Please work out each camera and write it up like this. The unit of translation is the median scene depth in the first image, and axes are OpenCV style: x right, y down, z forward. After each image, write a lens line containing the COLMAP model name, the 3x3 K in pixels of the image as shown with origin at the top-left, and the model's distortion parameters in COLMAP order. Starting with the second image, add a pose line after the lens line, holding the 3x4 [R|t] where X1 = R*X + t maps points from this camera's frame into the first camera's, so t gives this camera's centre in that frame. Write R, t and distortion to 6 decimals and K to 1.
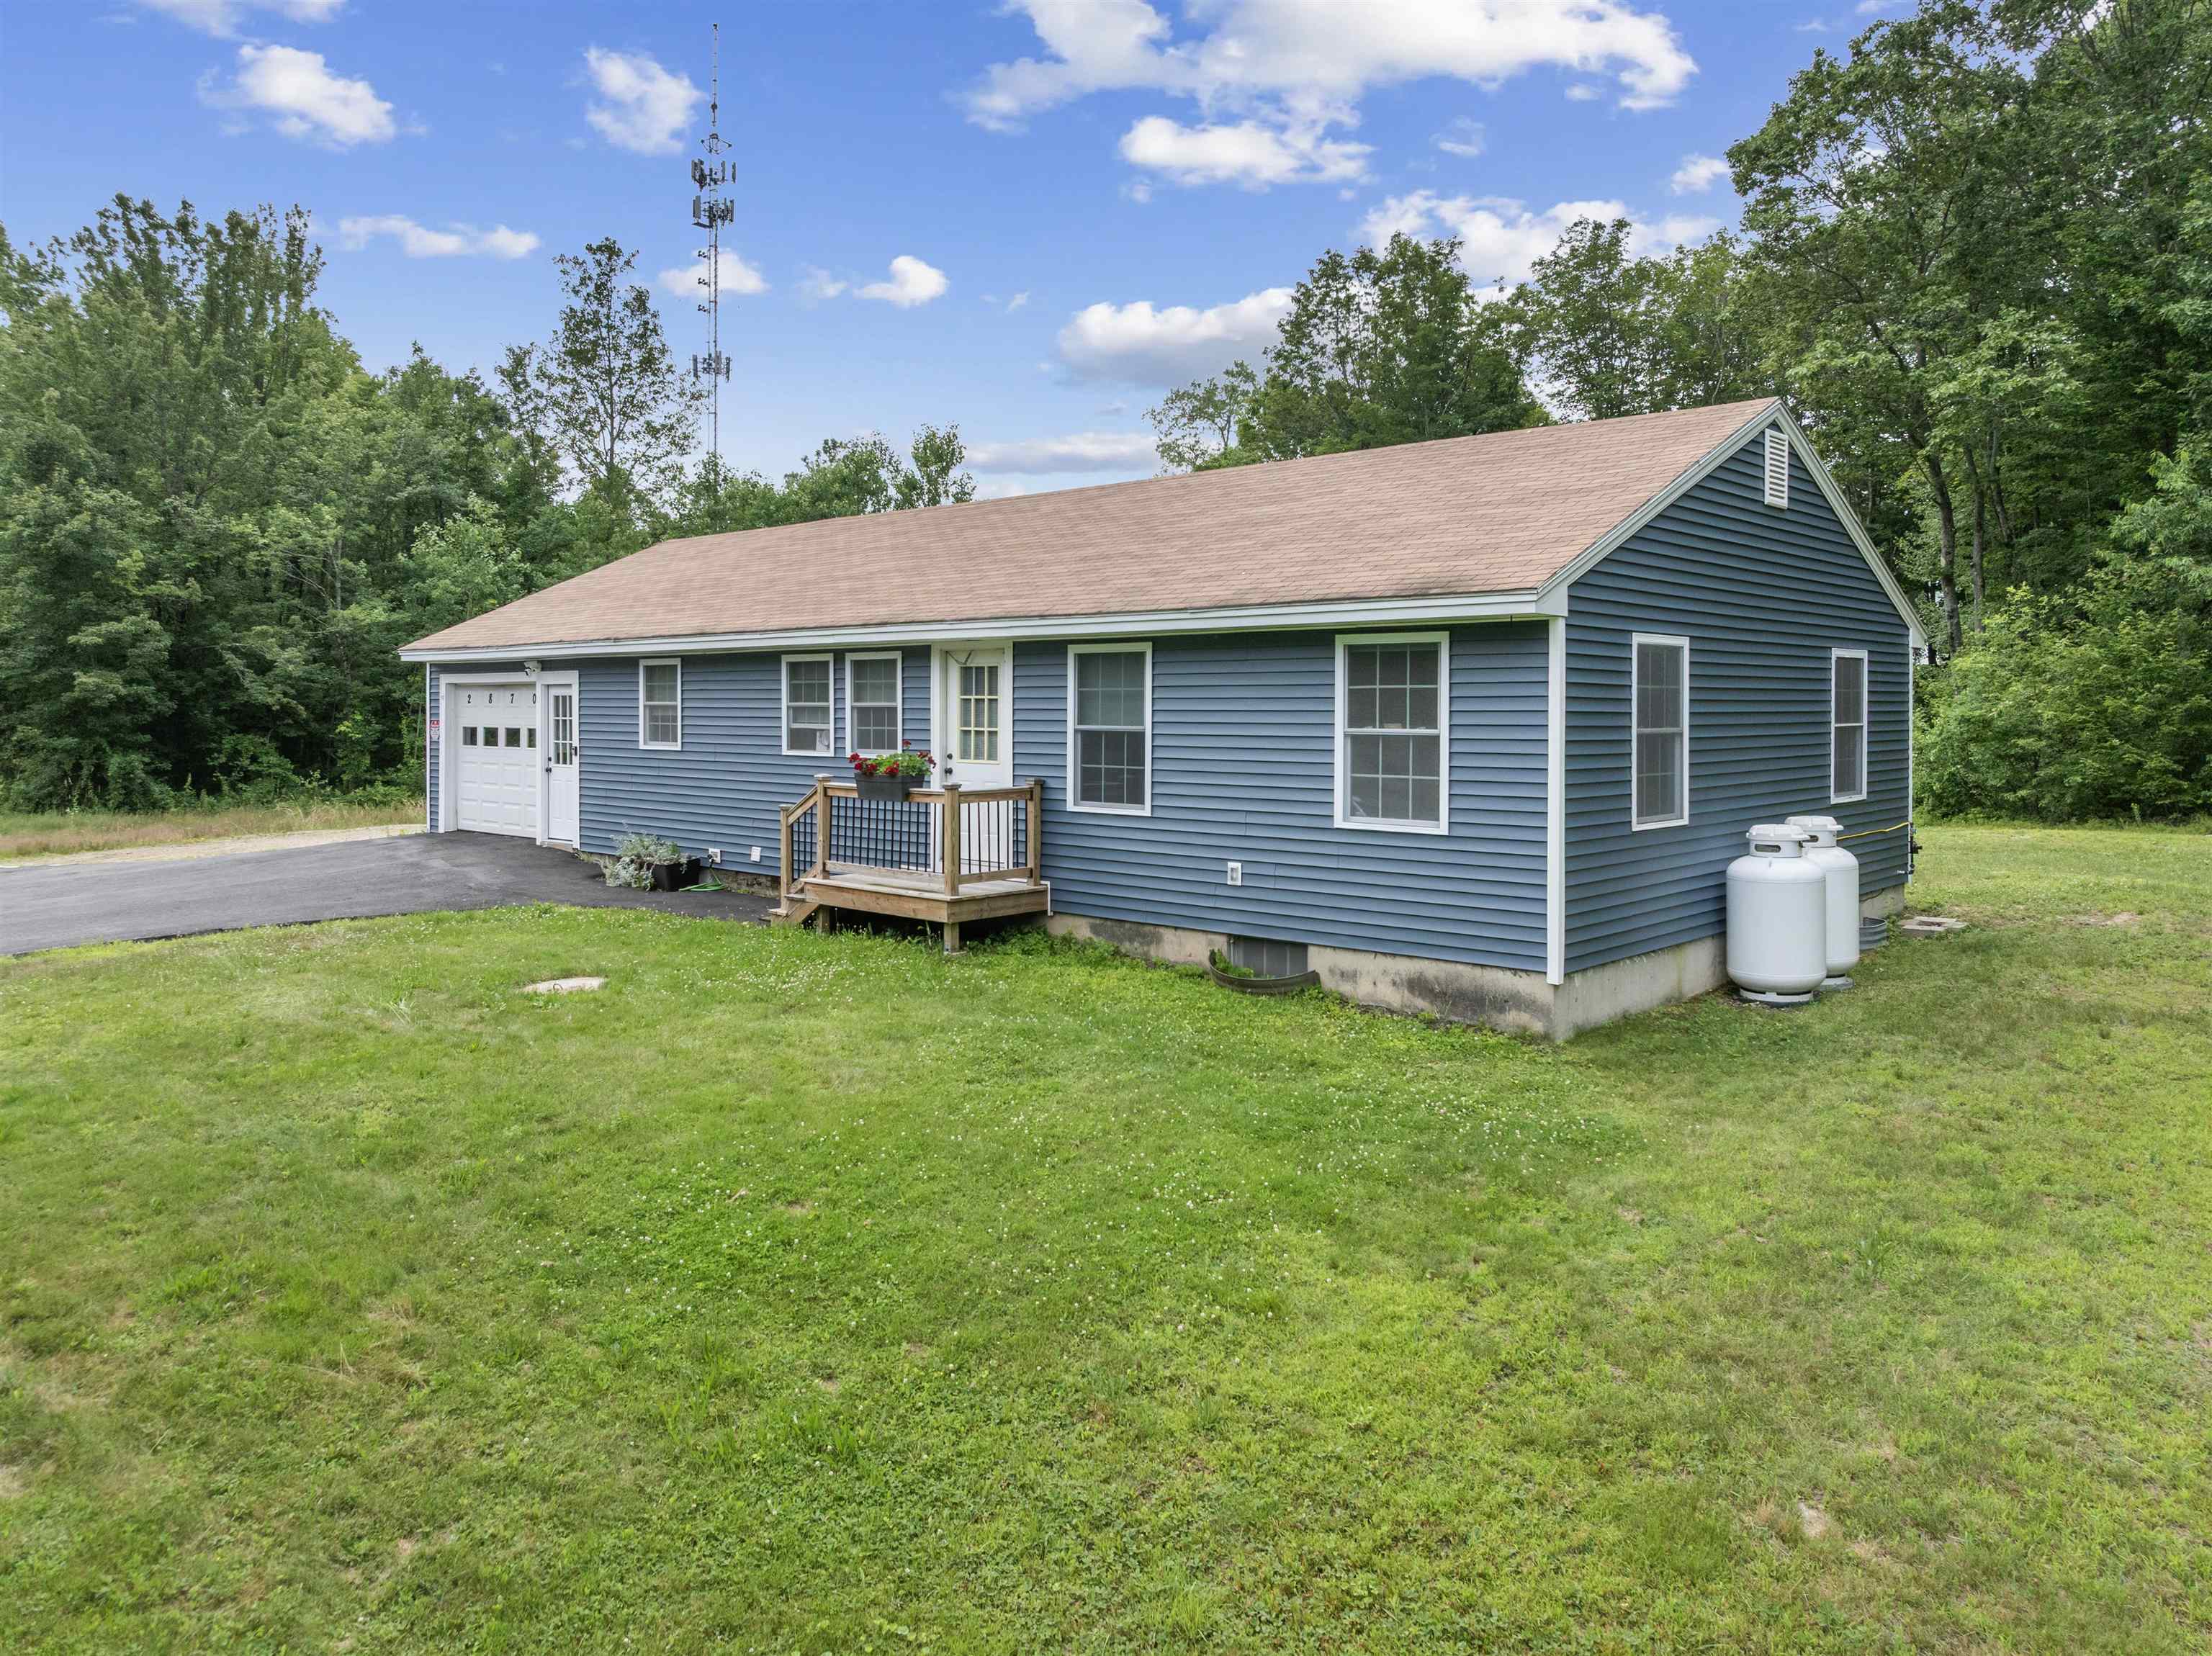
lens RADIAL K [[1596.2, 0, 1106.6], [0, 1596.2, 698.3], [0, 0, 1]] dist [-0.007010, -0.001939]
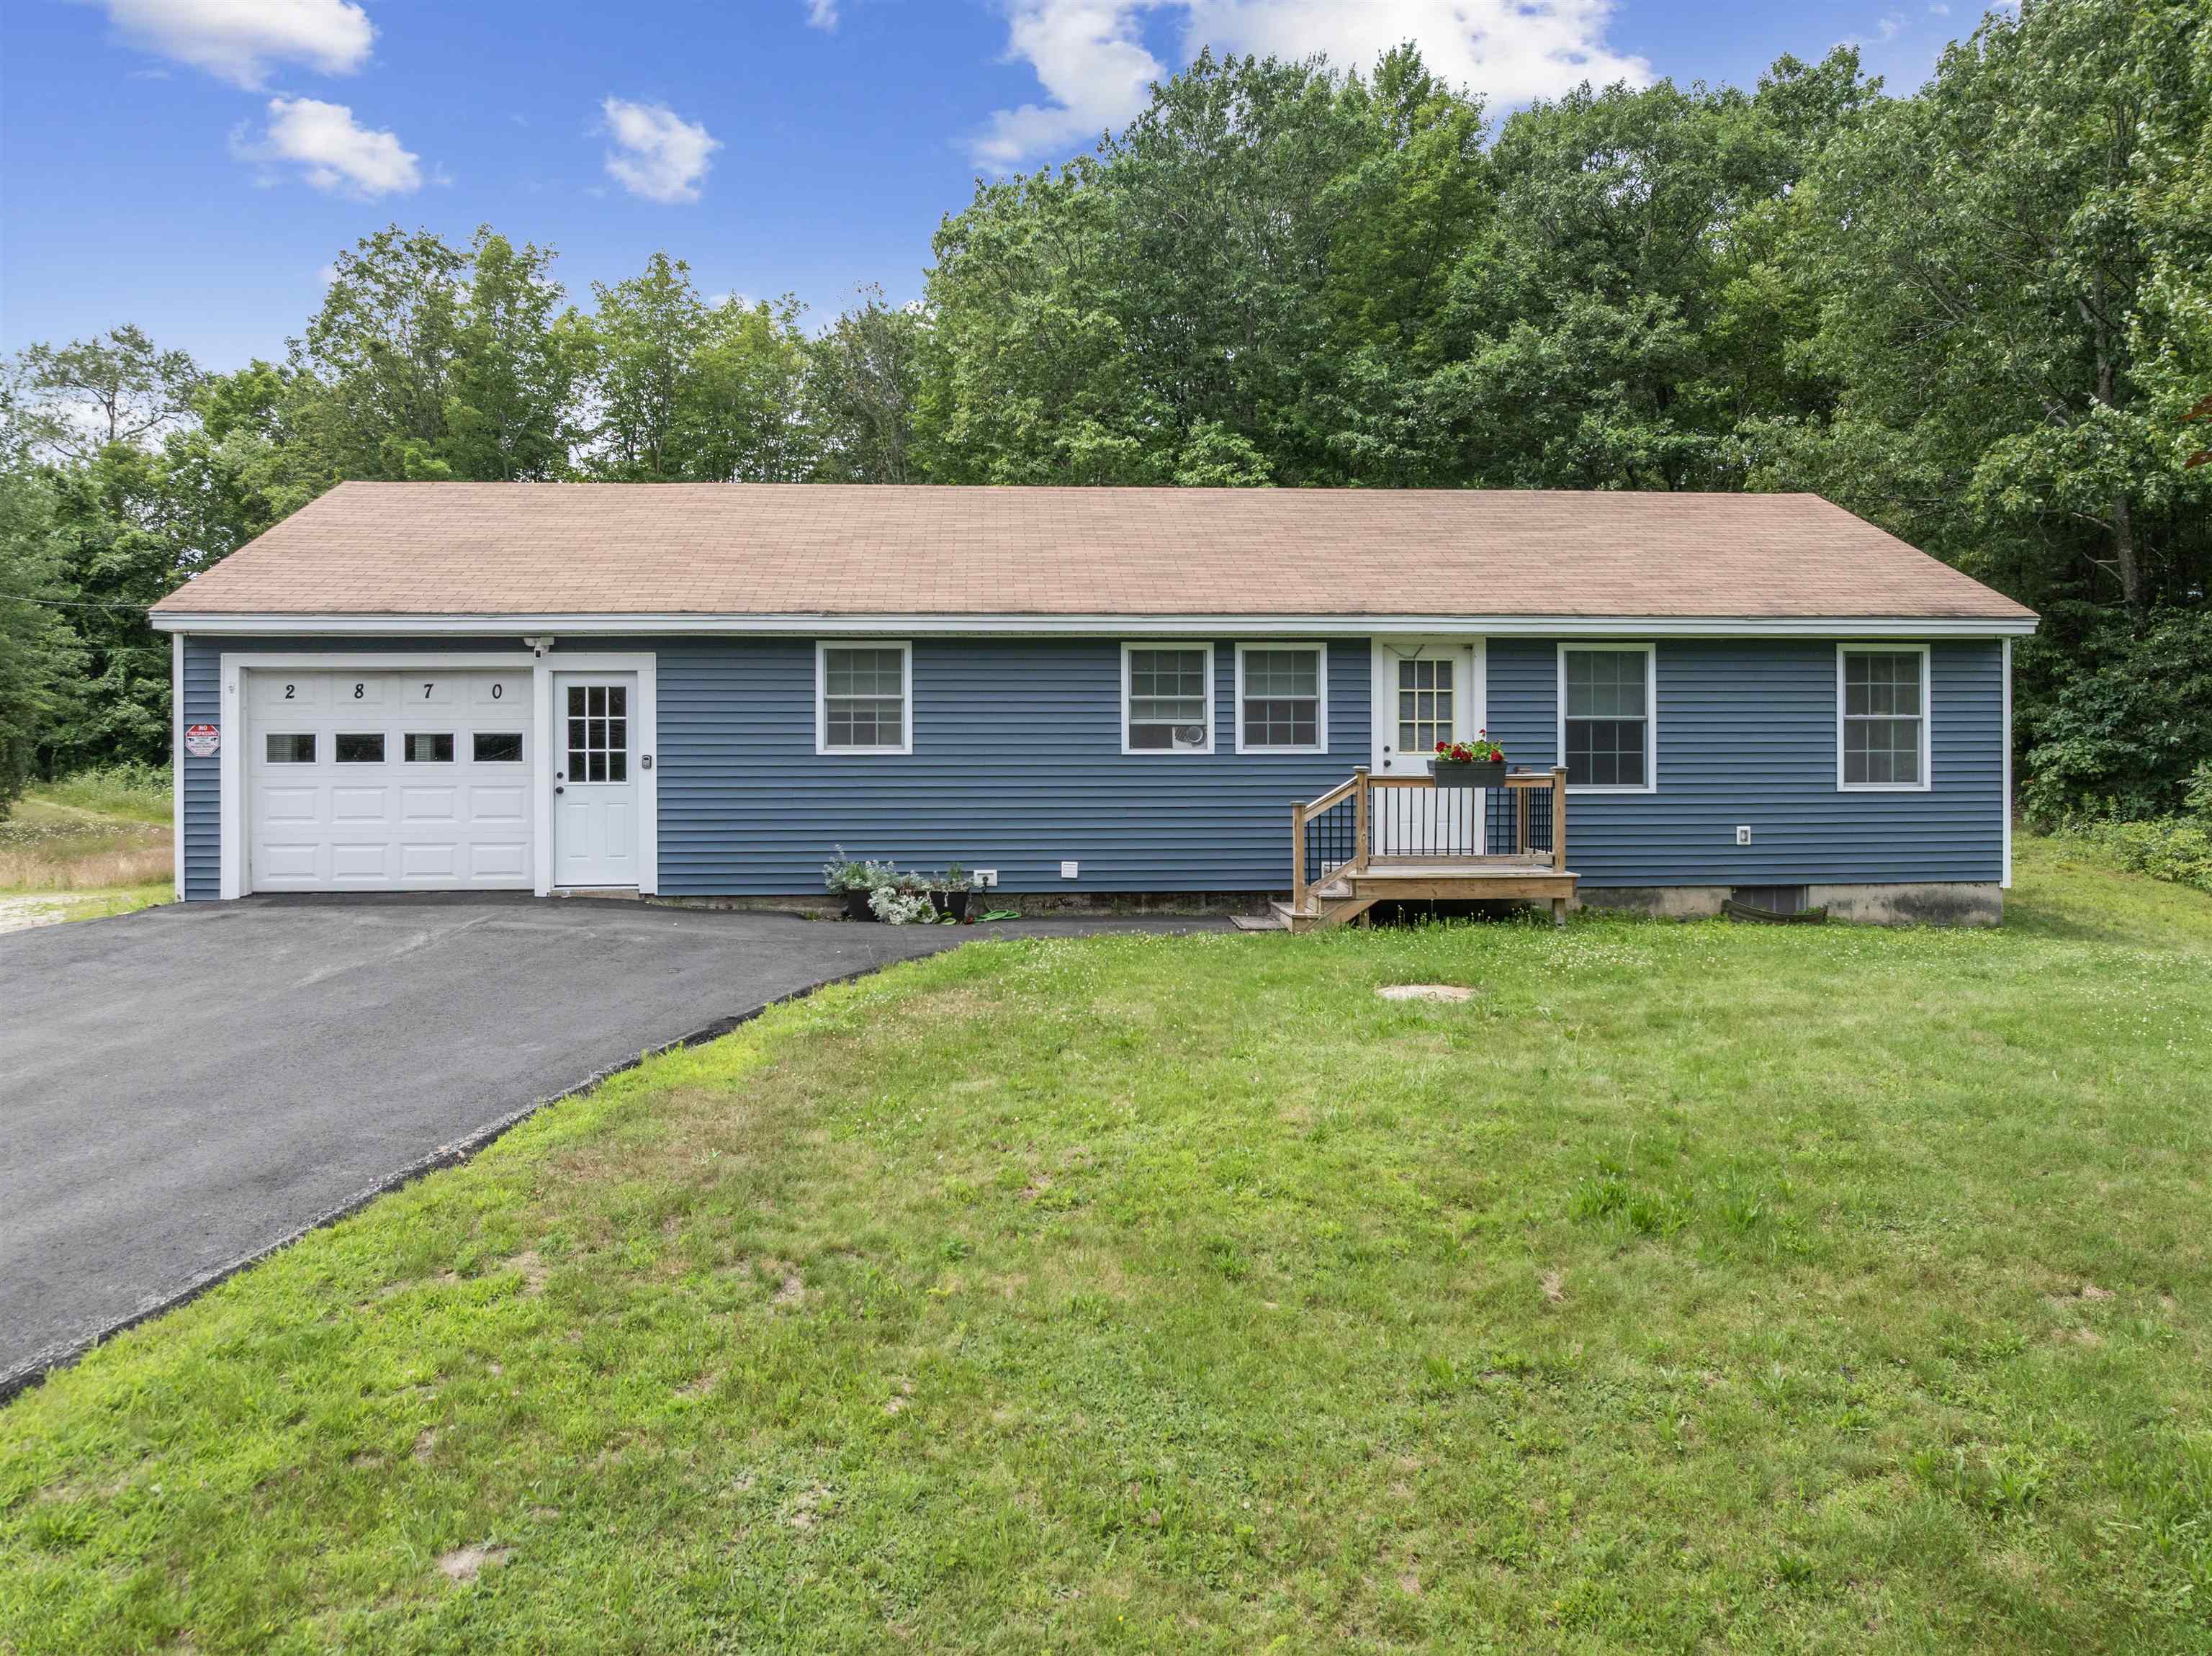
lens RADIAL K [[1601.0, 0, 1114.2], [0, 1601.0, 751.7], [0, 0, 1]] dist [-0.035166, -0.003816]
pose [[0.673692, -0.007059, 0.738978, -0.967239], [0.001012, 0.999962, 0.008629, 0.029211], [-0.739011, -0.005066, 0.673674, 0.451224]]
